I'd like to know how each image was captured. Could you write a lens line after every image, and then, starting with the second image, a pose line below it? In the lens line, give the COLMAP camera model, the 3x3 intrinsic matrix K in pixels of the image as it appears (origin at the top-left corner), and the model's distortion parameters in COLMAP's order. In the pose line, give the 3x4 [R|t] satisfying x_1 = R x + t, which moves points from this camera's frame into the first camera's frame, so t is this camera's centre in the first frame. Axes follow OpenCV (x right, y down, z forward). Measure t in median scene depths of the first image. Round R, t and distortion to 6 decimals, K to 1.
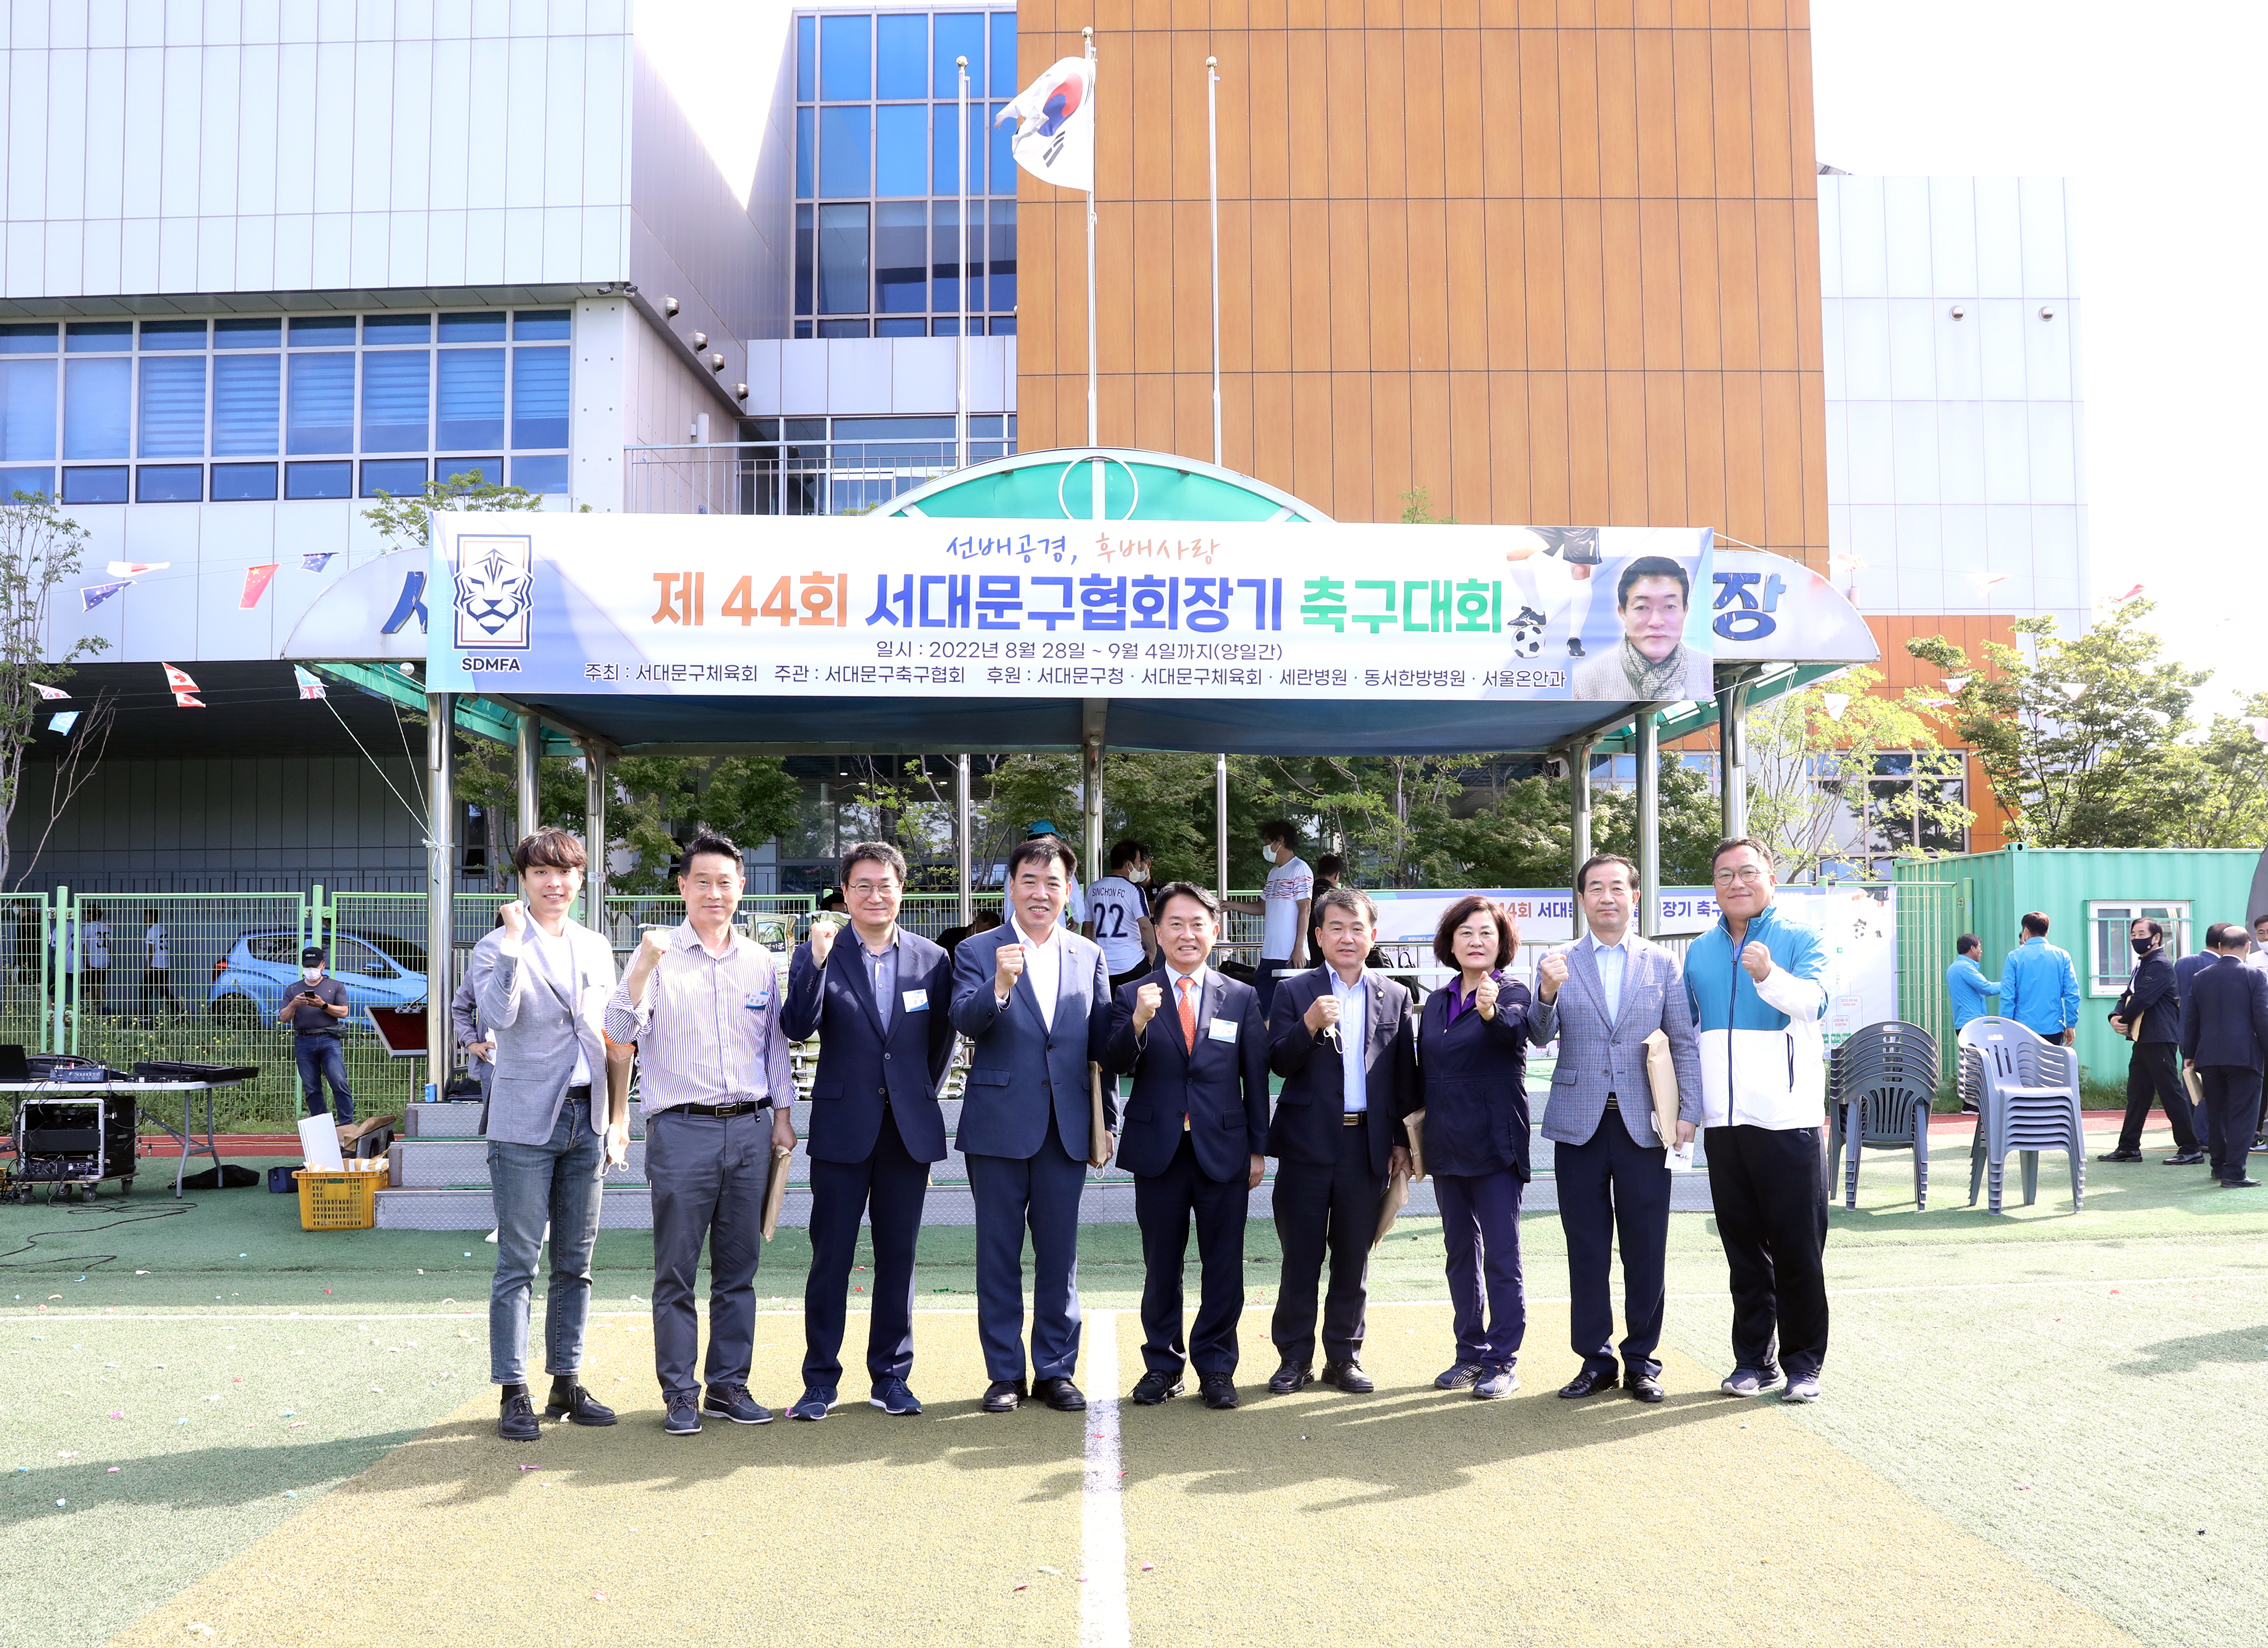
lens RADIAL K [[2044.3, 0, 1223.5], [0, 2044.3, 908.0], [0, 0, 1]] dist [-0.136678, 0.119389]
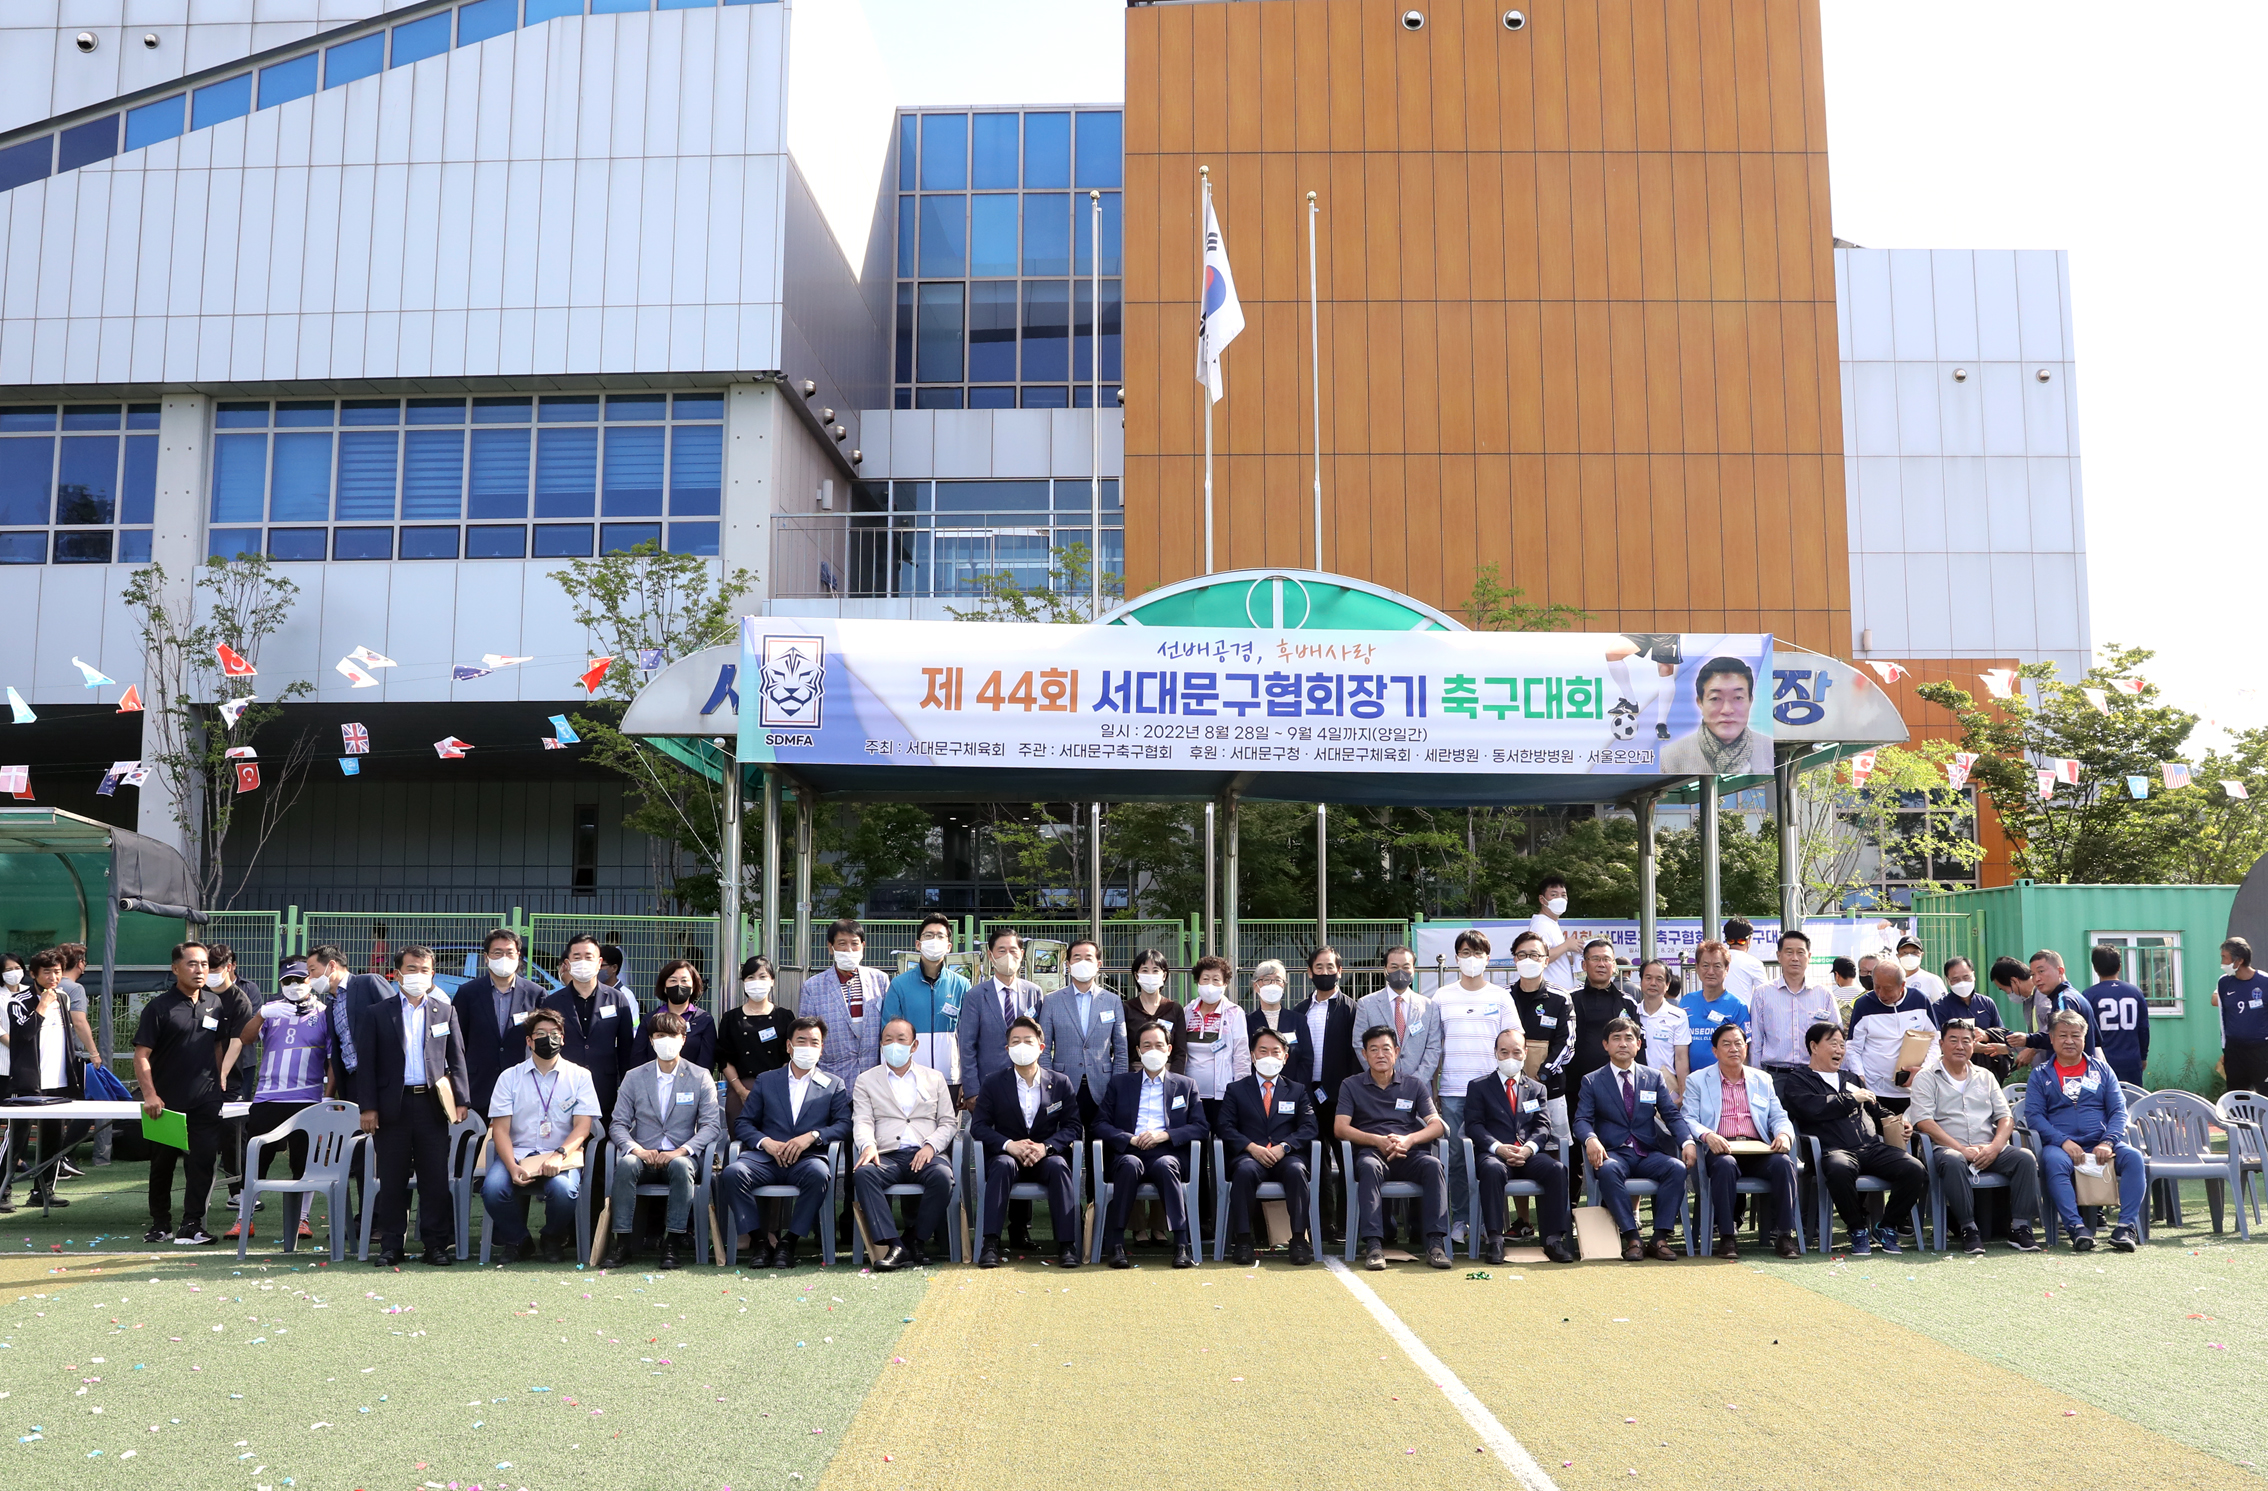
lens RADIAL K [[2051.6, 0, 1185.7], [0, 2051.6, 775.3], [0, 0, 1]] dist [-0.113661, 0.067307]
pose [[0.999830, 0.005342, -0.017652, -0.095839], [-0.006593, 0.997414, -0.071570, -0.010777], [0.017224, 0.071674, 0.997279, -0.244185]]
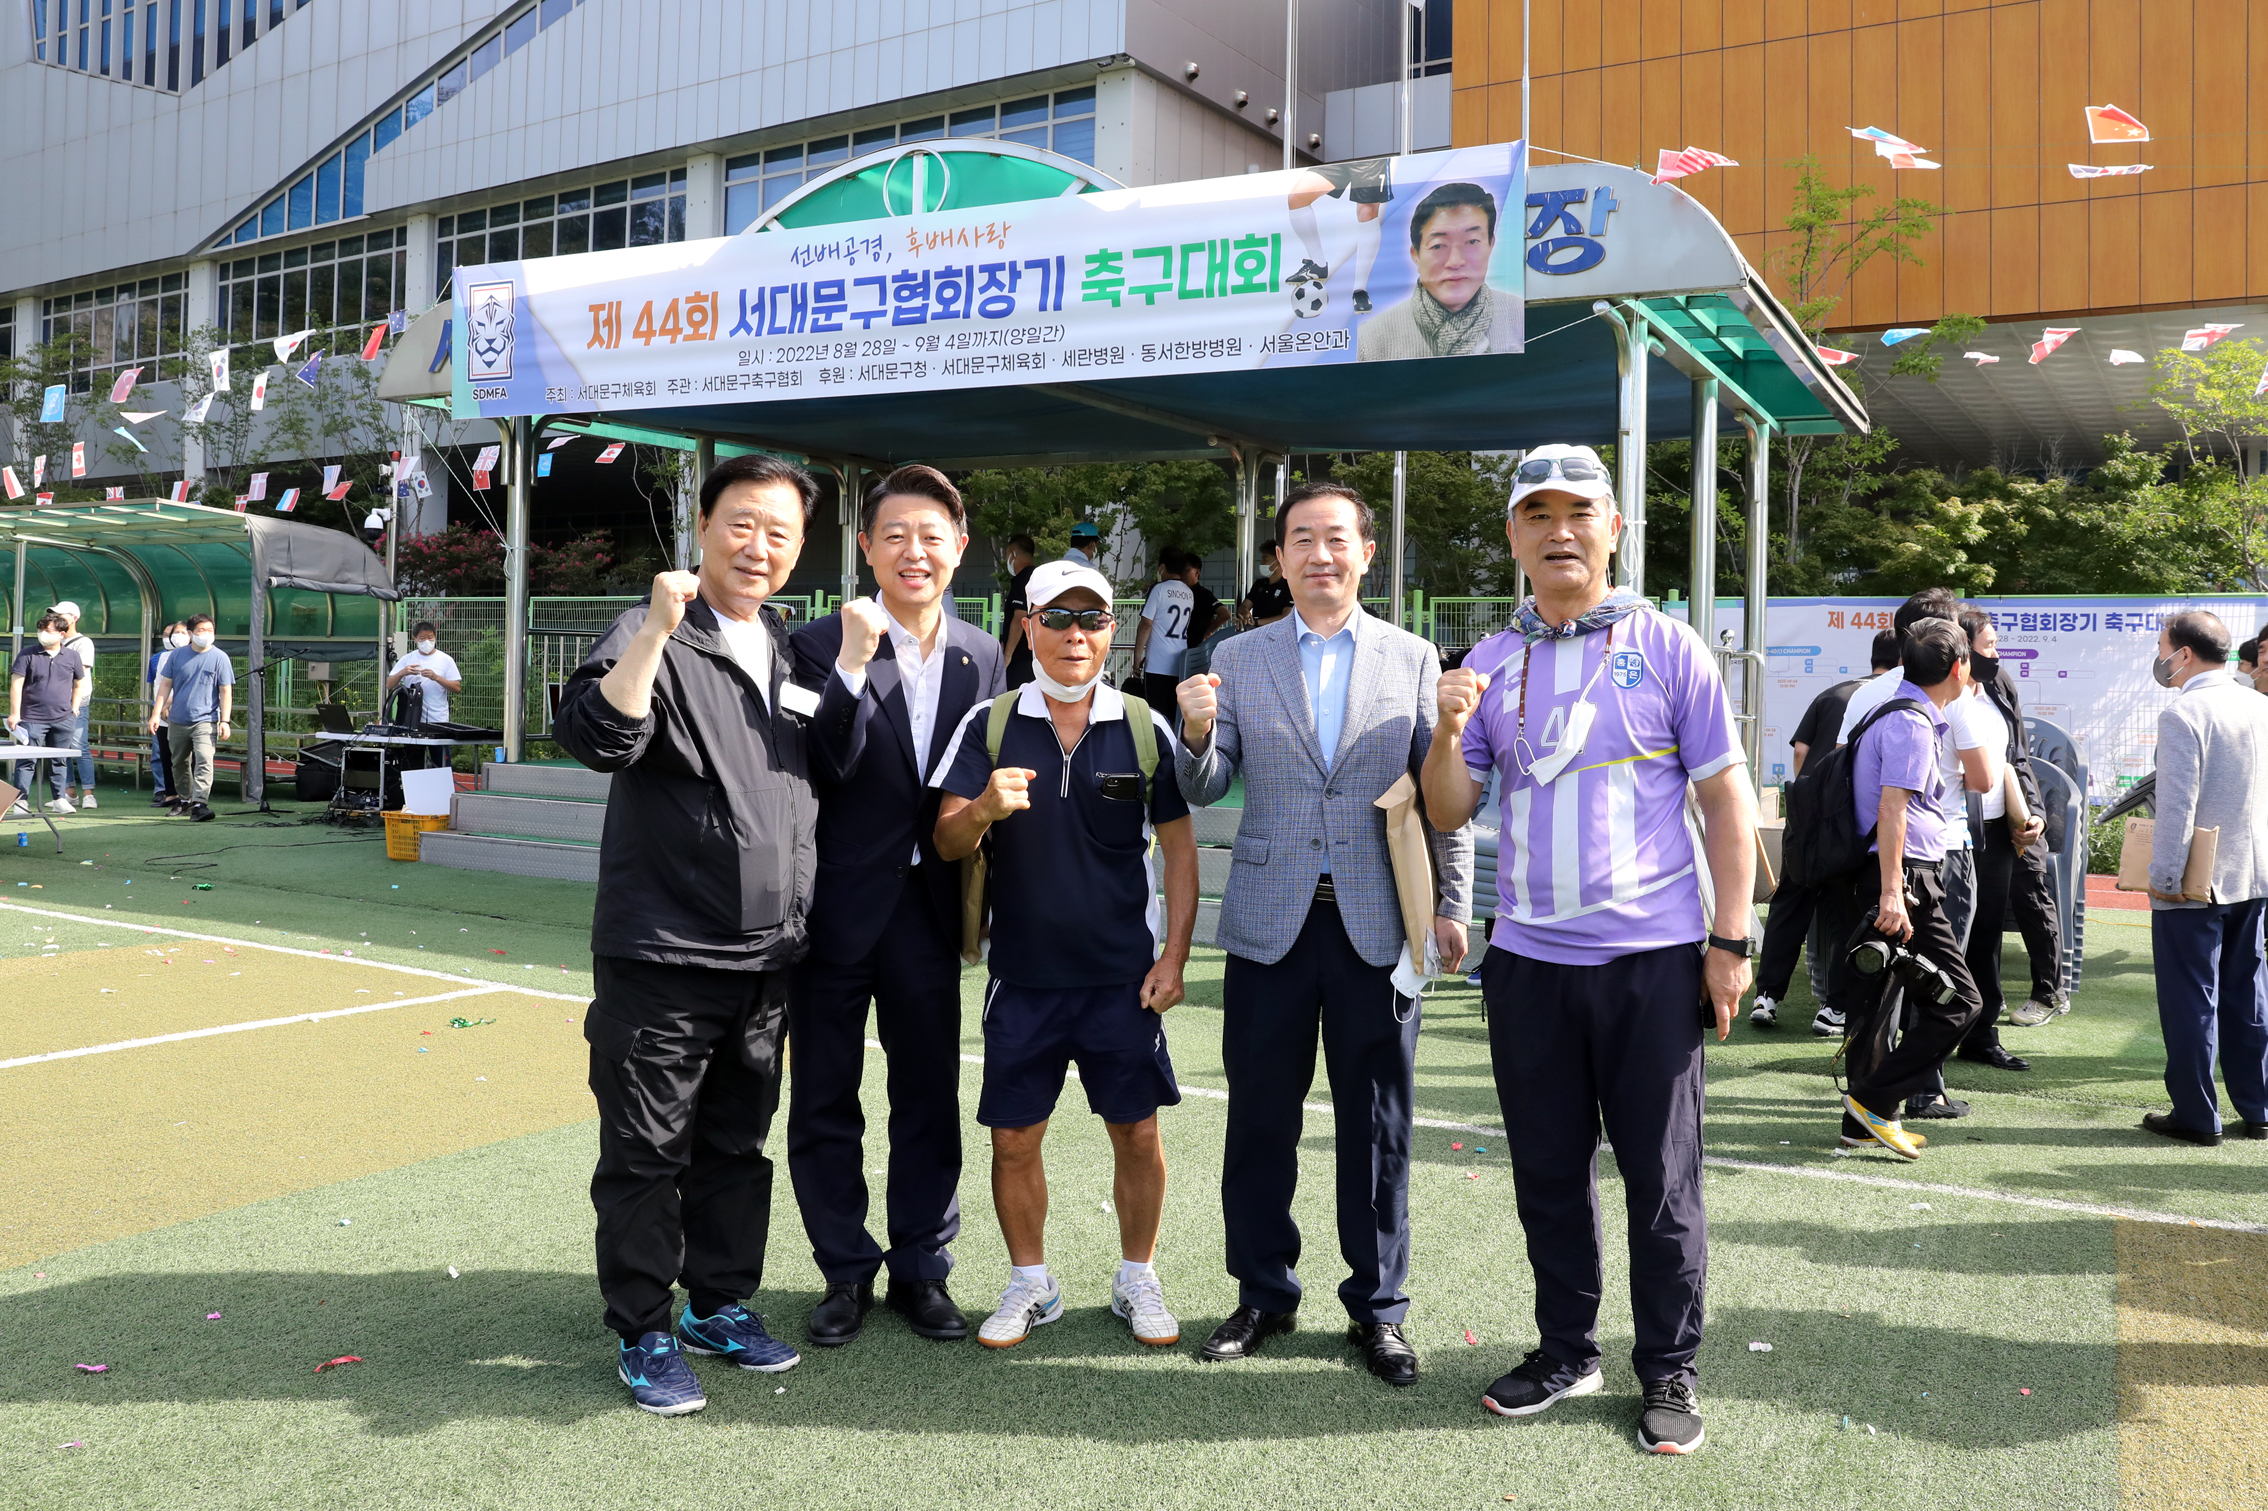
lens RADIAL K [[1822.1, 0, 1104.2], [0, 1822.1, 613.8], [0, 0, 1]] dist [-0.092122, 0.010182]
pose [[0.835110, 0.008380, -0.550020, 0.510204], [-0.011862, 0.999926, -0.002777, 0.006948], [0.549956, 0.008843, 0.835147, 0.307328]]
